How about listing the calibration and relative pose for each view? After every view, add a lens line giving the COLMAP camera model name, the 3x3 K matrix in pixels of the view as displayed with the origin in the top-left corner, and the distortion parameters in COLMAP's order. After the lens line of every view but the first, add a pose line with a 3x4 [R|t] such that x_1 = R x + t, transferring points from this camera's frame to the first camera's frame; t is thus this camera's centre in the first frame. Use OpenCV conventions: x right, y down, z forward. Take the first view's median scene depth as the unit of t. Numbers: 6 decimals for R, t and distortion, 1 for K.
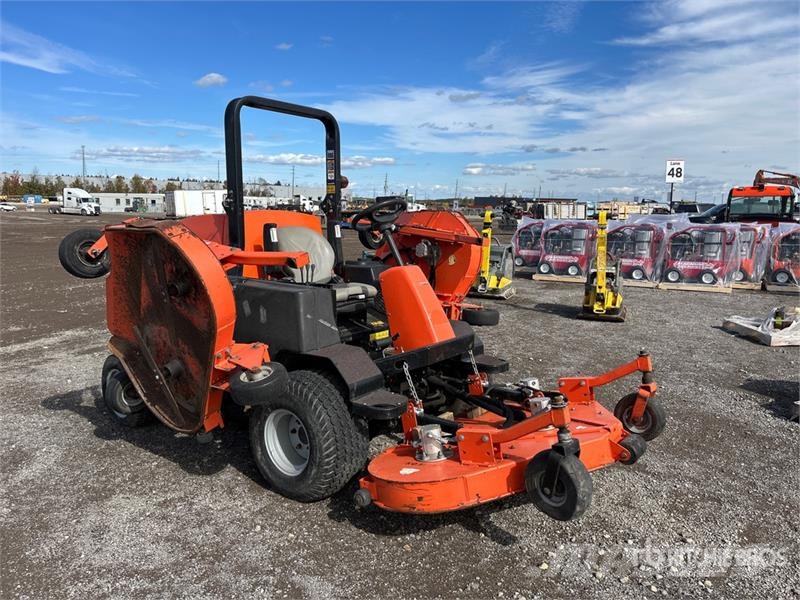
lens RADIAL K [[592.6, 0, 396.6], [0, 592.6, 301.5], [0, 0, 1]] dist [0.069309, -0.073074]
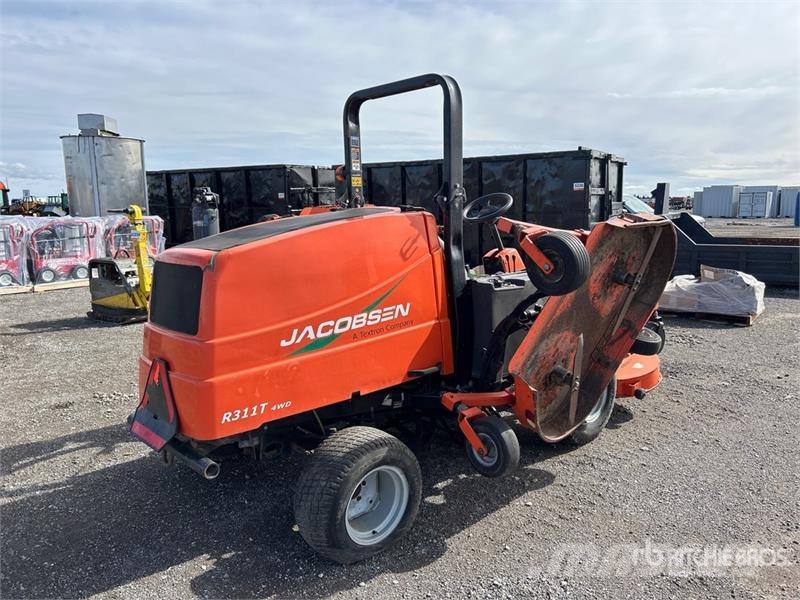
lens RADIAL K [[592.4, 0, 403.9], [0, 592.4, 295.4], [0, 0, 1]] dist [0.064183, -0.077006]
pose [[0.146368, -0.156343, 0.976797, -1.448048], [0.160231, 0.978140, 0.132548, -0.191231], [-0.976167, 0.137112, 0.168220, 1.184341]]
